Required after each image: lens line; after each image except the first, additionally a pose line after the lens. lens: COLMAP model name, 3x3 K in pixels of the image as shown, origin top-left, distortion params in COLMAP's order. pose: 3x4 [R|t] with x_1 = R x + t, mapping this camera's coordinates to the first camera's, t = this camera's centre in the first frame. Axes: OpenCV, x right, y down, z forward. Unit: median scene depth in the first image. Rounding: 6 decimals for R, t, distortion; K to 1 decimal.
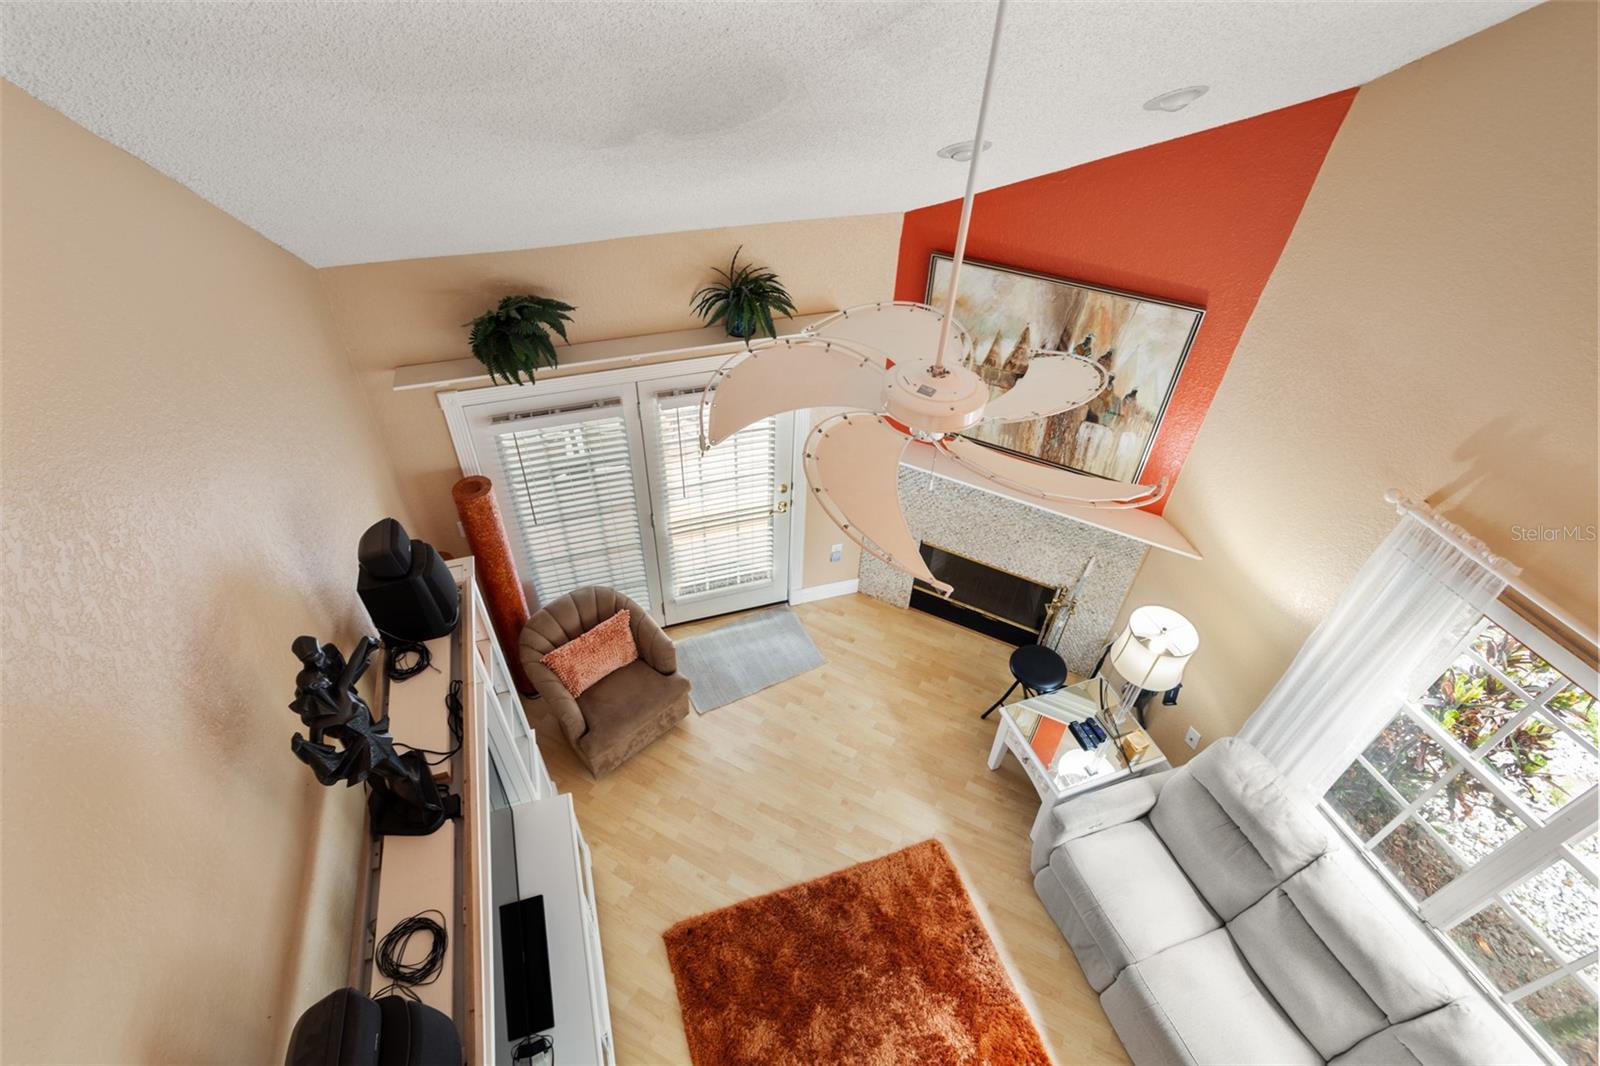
lens RADIAL K [[784.9, 0, 788.4], [0, 784.9, 526.1], [0, 0, 1]] dist [-0.042932, 0.033721]
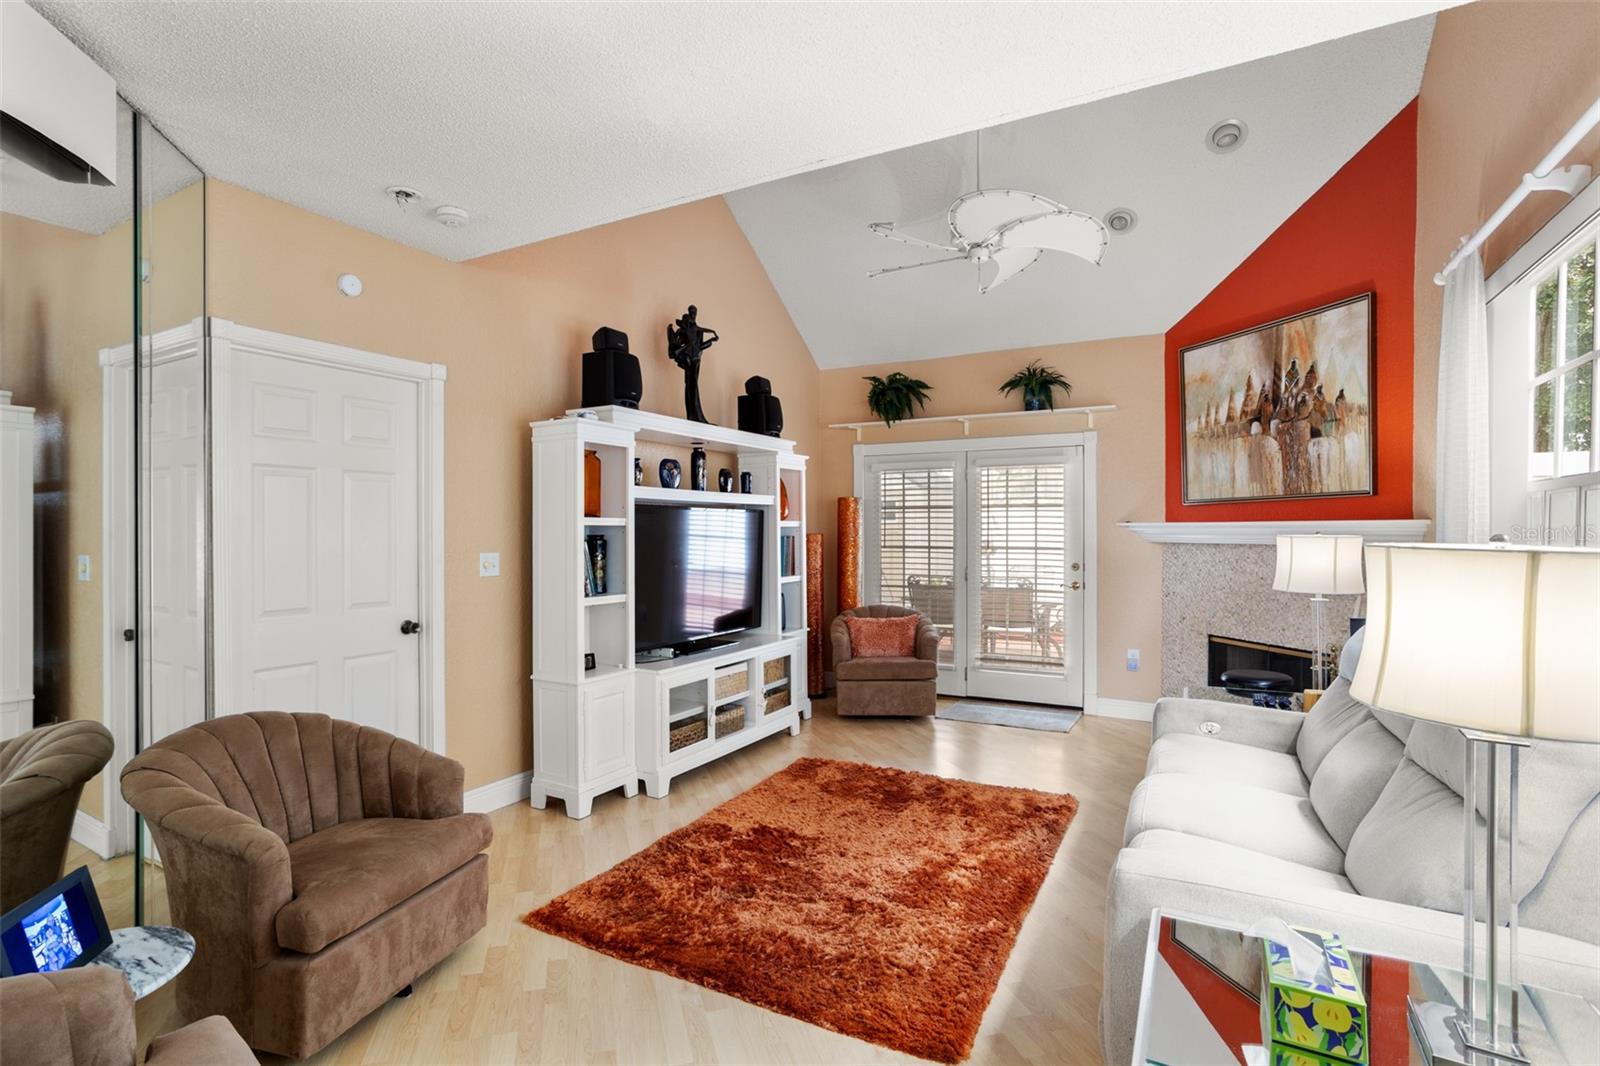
lens RADIAL K [[784.9, 0, 788.4], [0, 784.9, 526.1], [0, 0, 1]] dist [-0.042932, 0.033721]
pose [[0.685417, -0.024491, -0.727739, 0.693033], [-0.477099, 0.739906, -0.474253, 0.837225], [0.550073, 0.672265, 0.495460, 0.171467]]
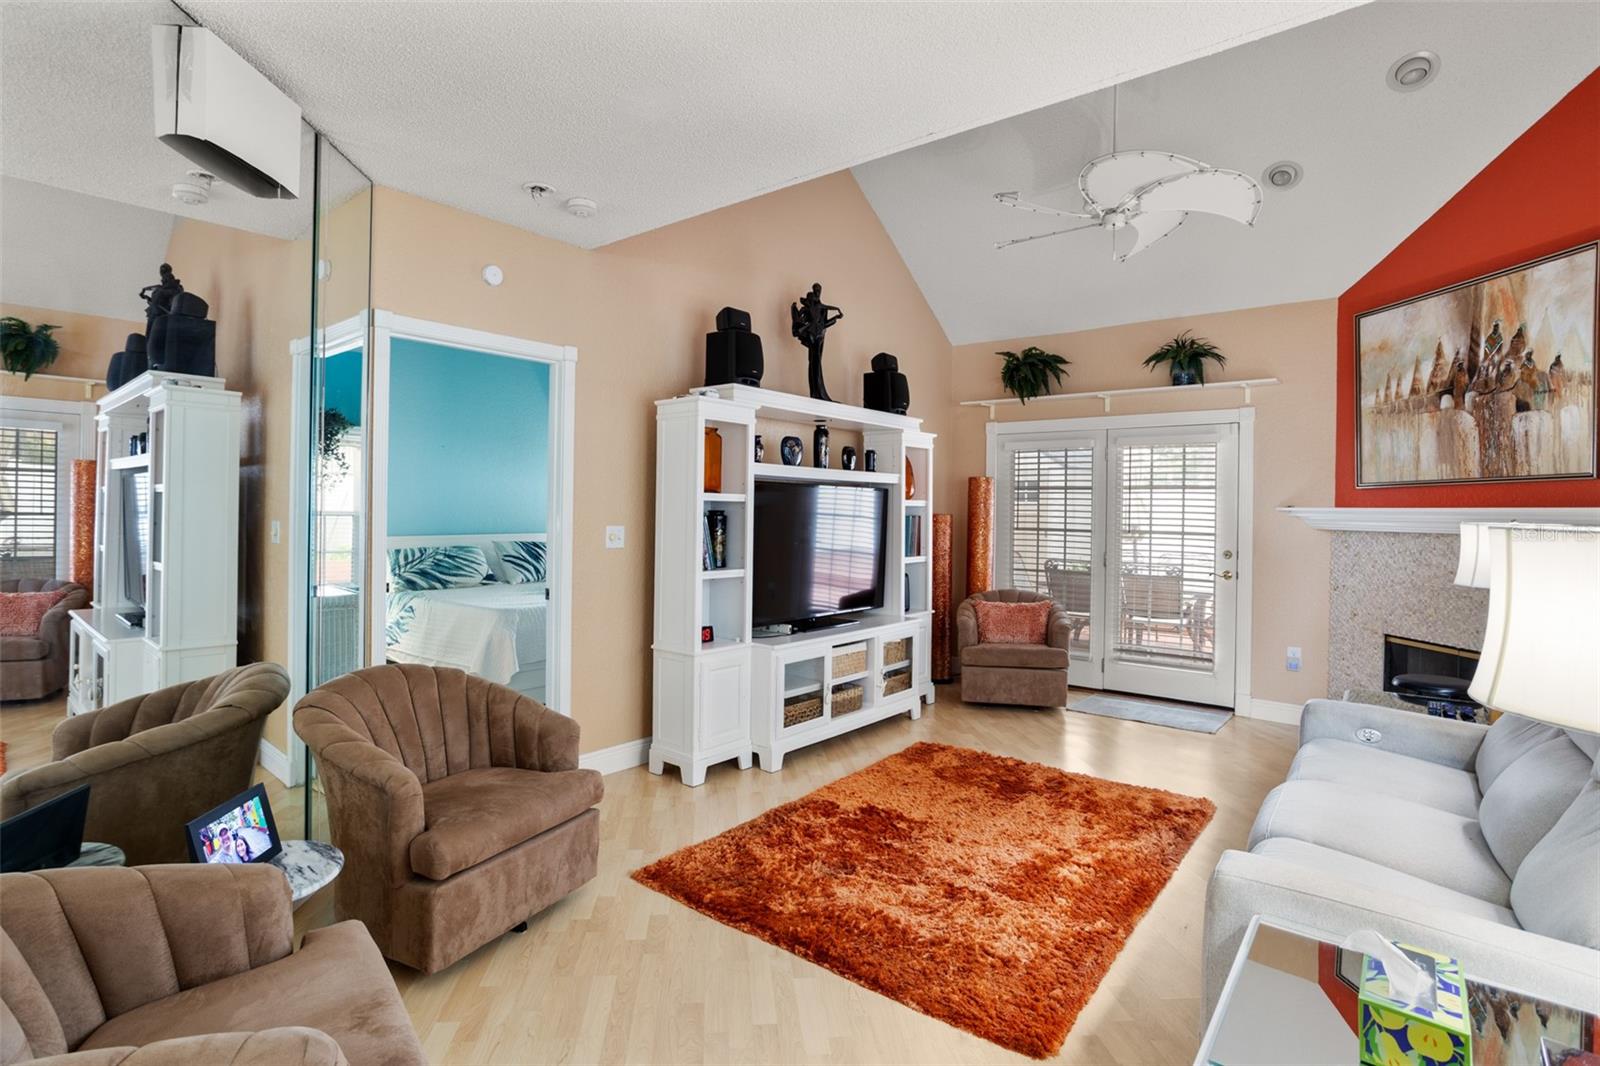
lens RADIAL K [[802.2, 0, 792.1], [0, 802.2, 503.5], [0, 0, 1]] dist [-0.038807, 0.030332]
pose [[0.550614, -0.018232, -0.834561, 0.726744], [-0.562503, 0.730588, -0.387081, 0.831771], [0.616777, 0.682575, 0.392017, 0.183527]]
